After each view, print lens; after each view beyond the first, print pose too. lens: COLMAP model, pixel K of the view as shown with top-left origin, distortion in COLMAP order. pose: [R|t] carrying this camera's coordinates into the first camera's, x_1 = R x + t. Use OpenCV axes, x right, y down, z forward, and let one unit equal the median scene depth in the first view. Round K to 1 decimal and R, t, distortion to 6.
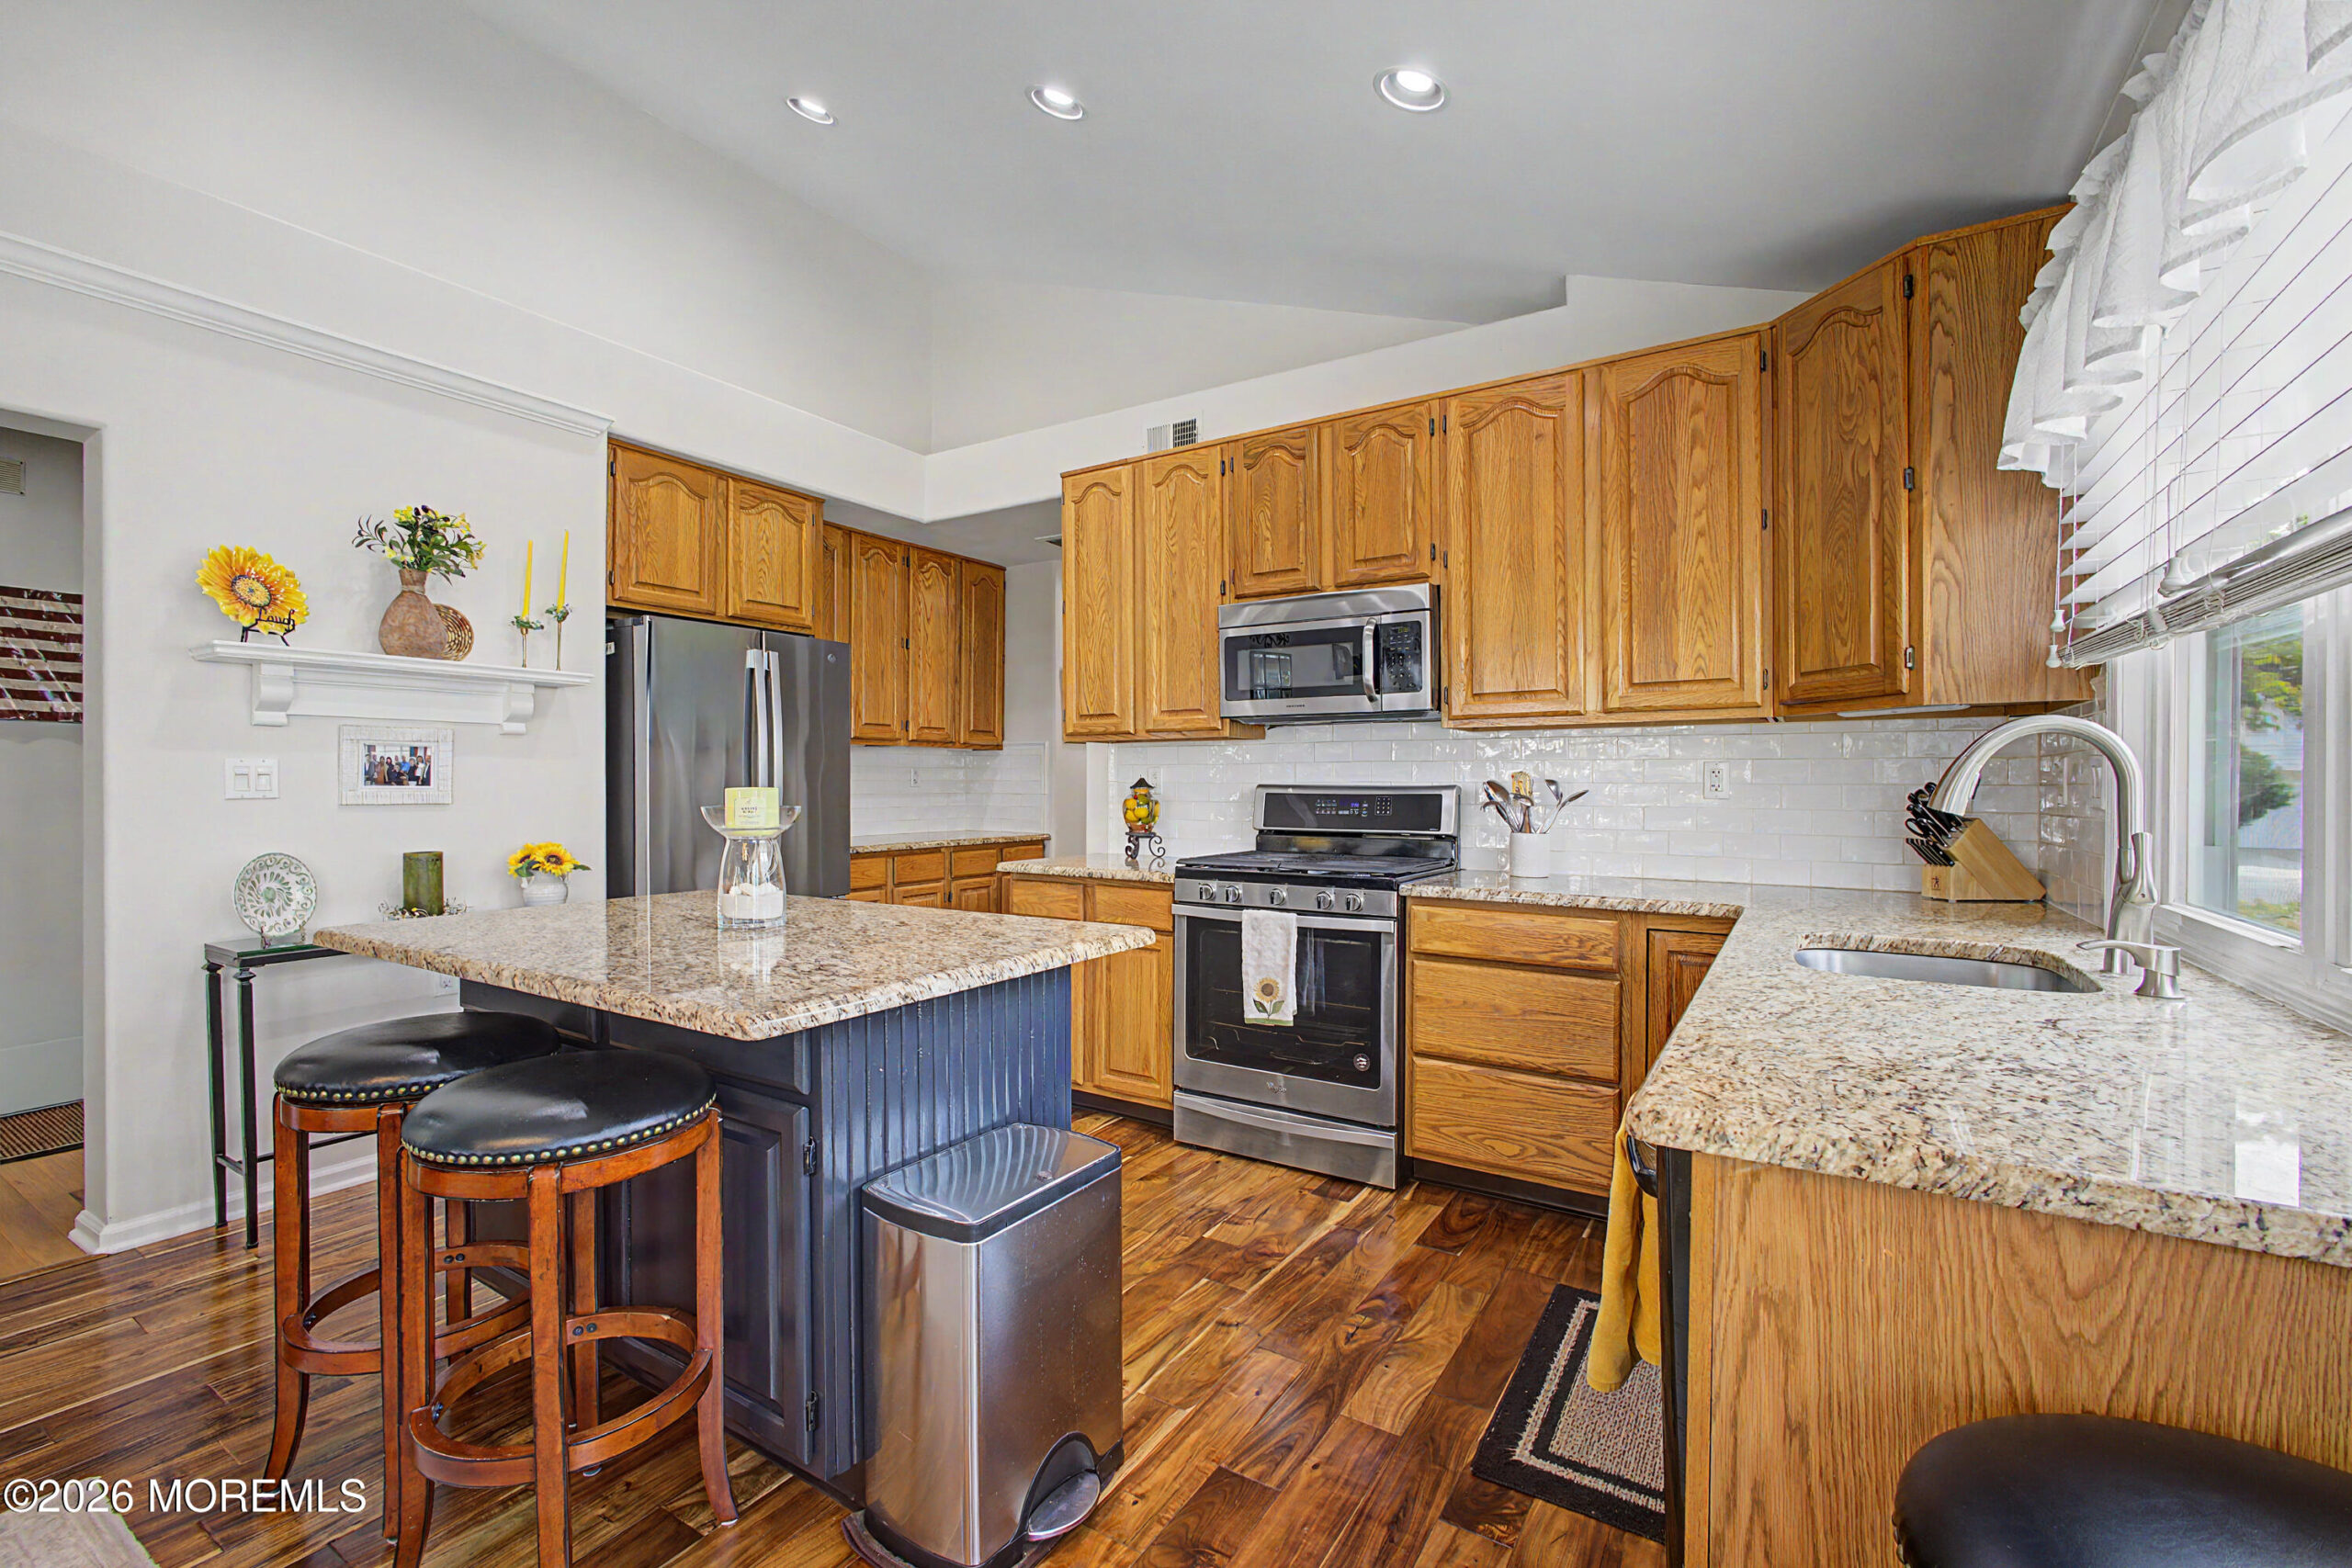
lens RADIAL K [[1009.7, 0, 1178.9], [0, 1009.7, 784.4], [0, 0, 1]] dist [-0.013495, 0.004672]
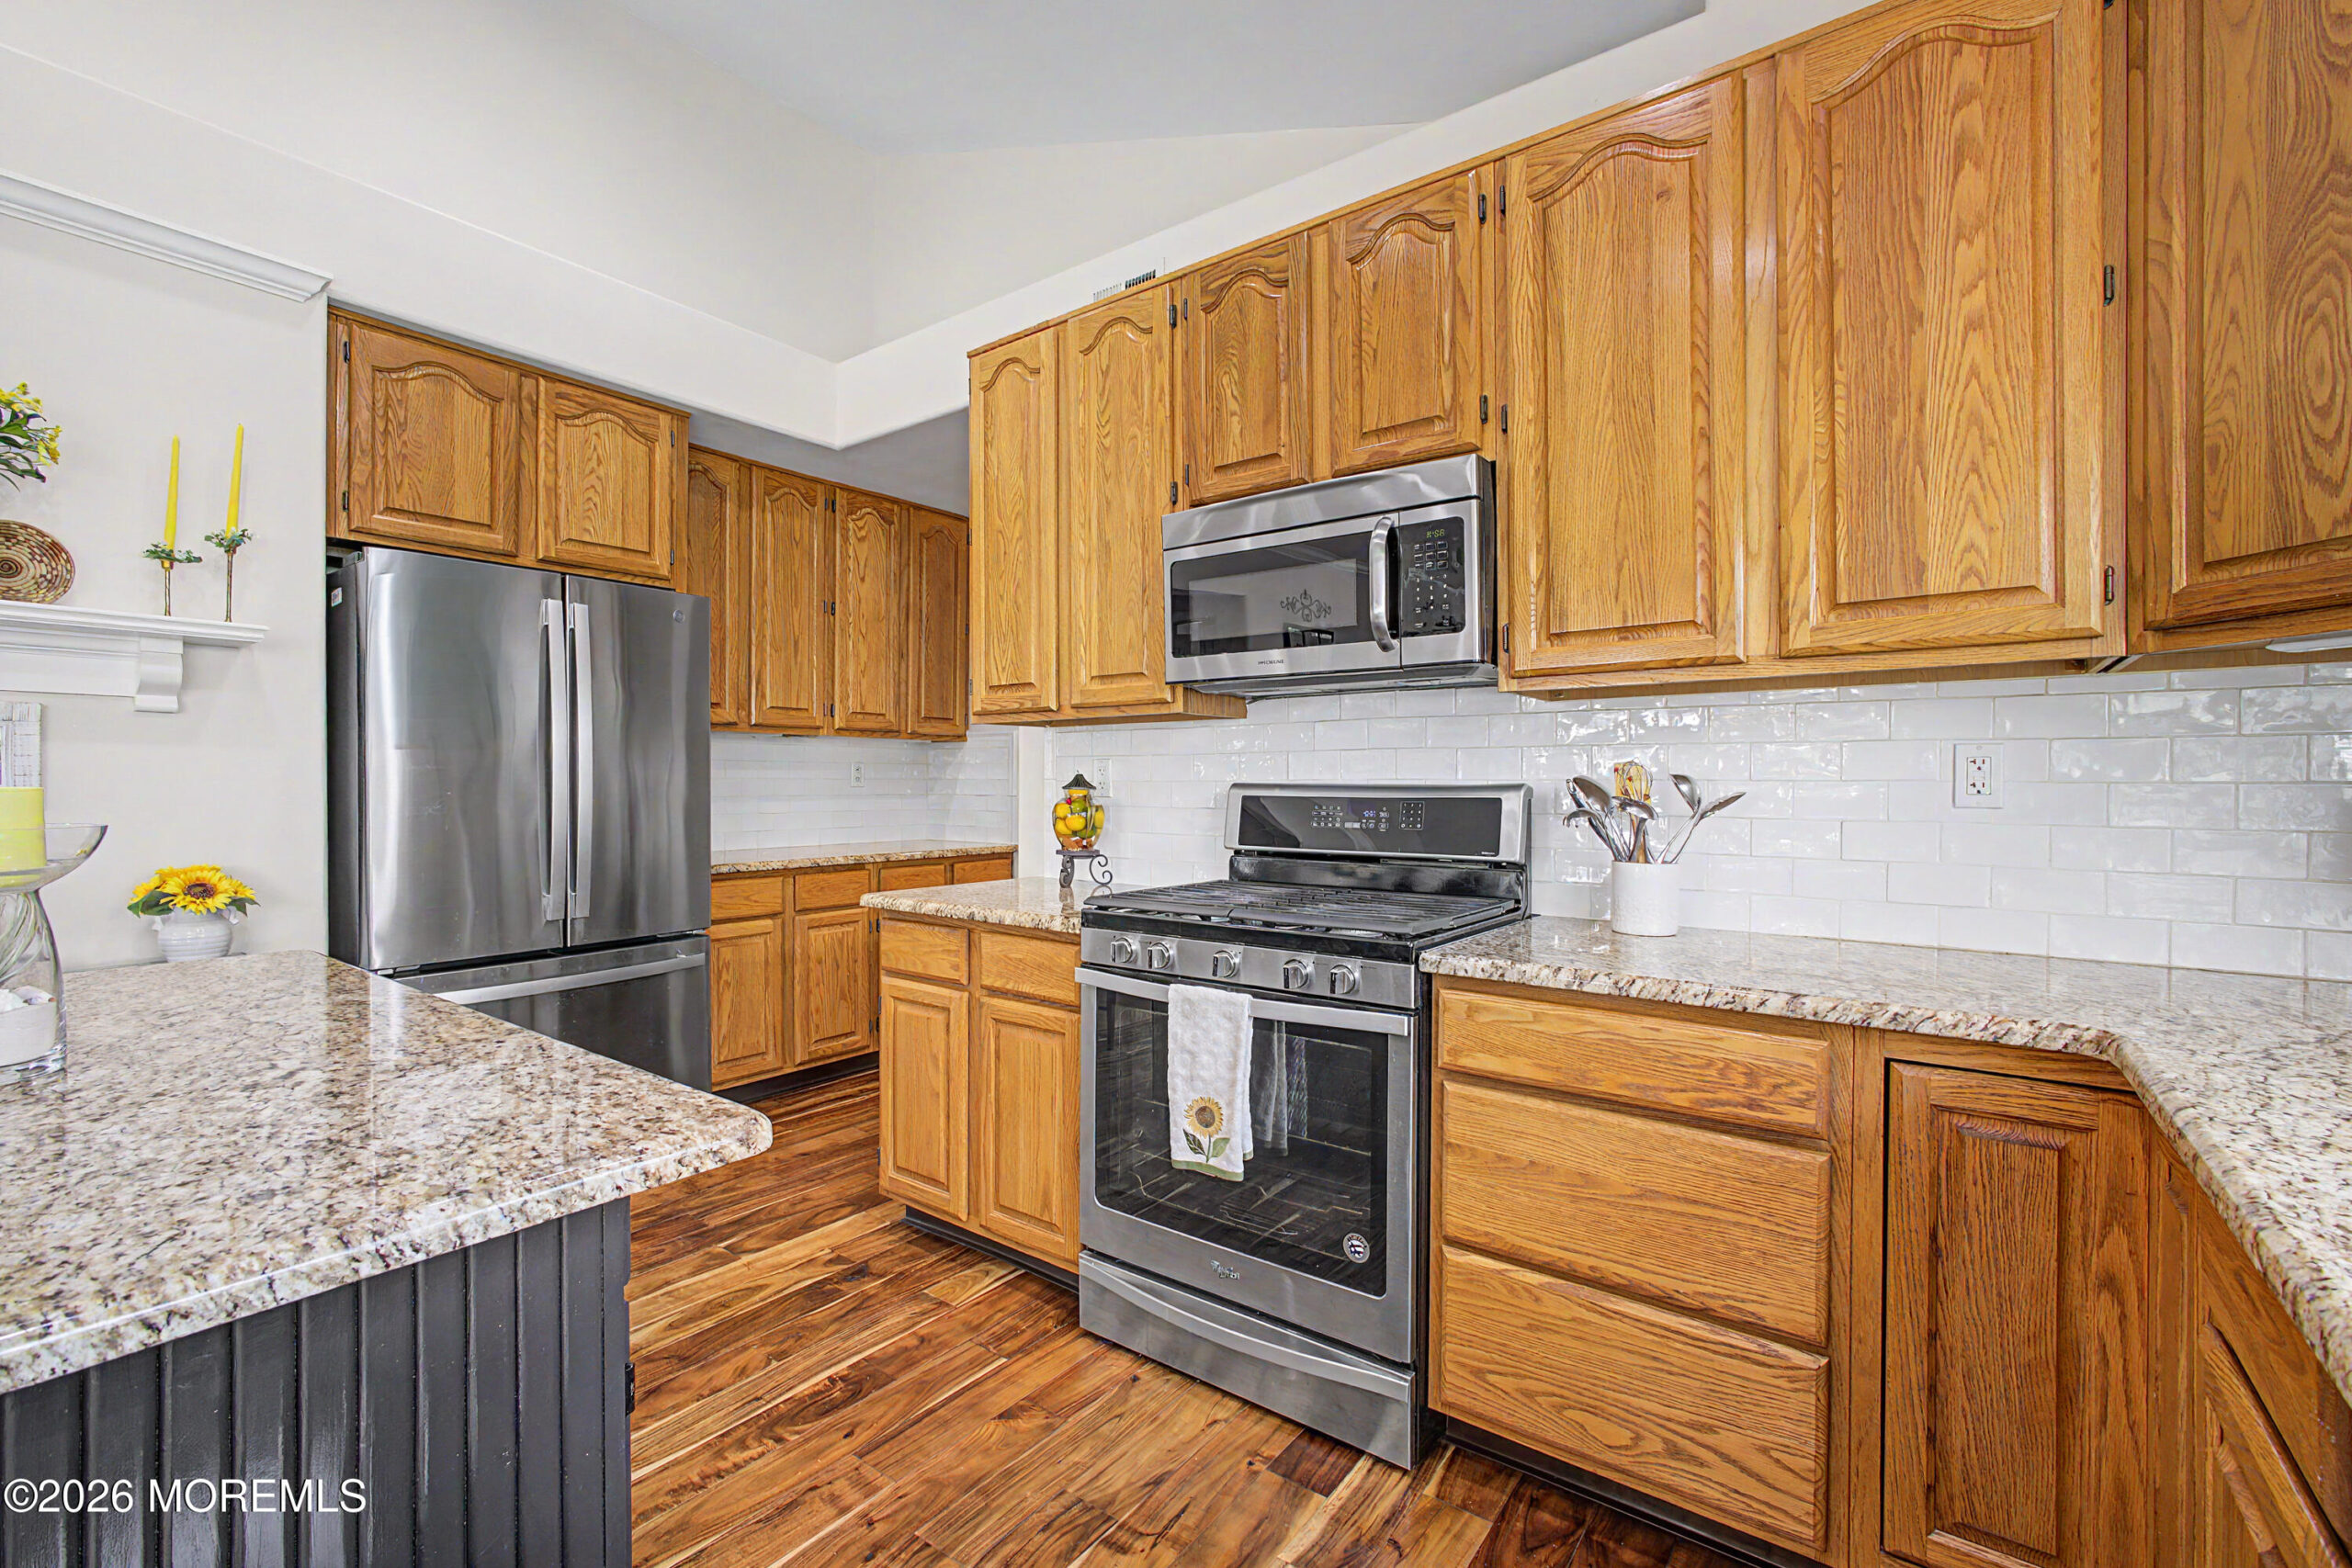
lens RADIAL K [[1009.7, 0, 1177.7], [0, 1009.7, 786.5], [0, 0, 1]] dist [-0.013495, 0.004672]
pose [[0.996666, 0.000461, -0.081586, 0.116737], [-0.000319, 0.999998, 0.001752, 0.001080], [0.081587, -0.001721, 0.996665, 0.373036]]
